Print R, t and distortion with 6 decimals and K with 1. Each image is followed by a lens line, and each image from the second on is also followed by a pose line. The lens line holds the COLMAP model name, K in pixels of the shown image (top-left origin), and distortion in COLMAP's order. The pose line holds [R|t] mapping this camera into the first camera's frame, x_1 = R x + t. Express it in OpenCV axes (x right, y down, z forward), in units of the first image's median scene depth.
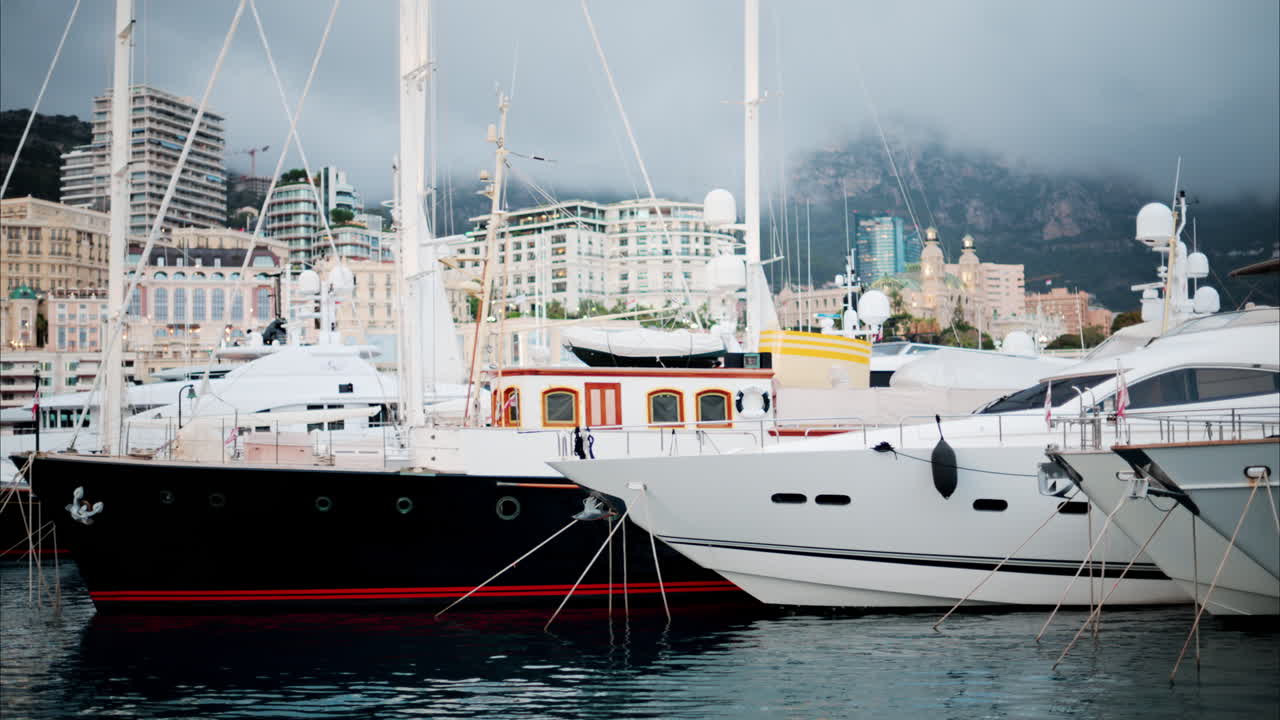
lens RADIAL K [[2153.6, 0, 640.0], [0, 2153.6, 360.0], [0, 0, 1]] dist [0.171841, 0.038358]
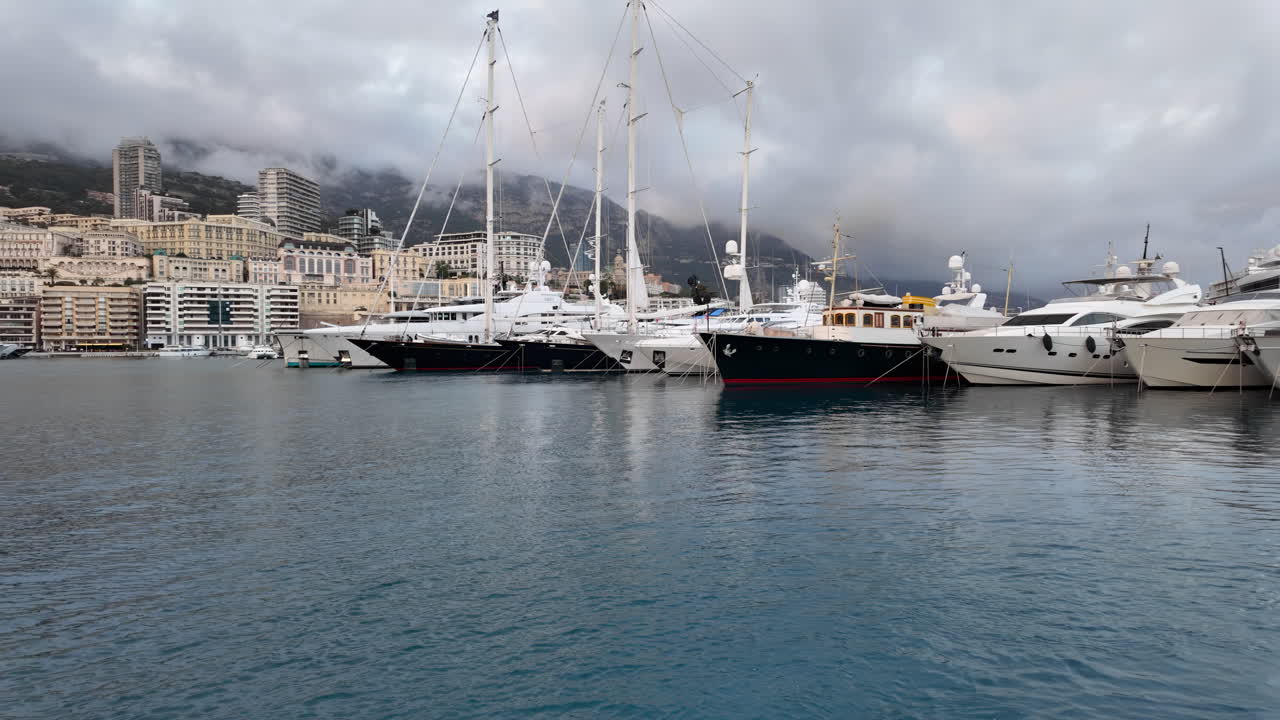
lens RADIAL K [[888.1, 0, 640.0], [0, 888.1, 360.0], [0, 0, 1]] dist [0.044404, -0.057119]
pose [[0.930397, 0.006728, 0.366492, -0.232994], [-0.032382, 0.997431, 0.063896, 0.002328], [-0.365120, -0.071316, 0.928225, -0.016326]]
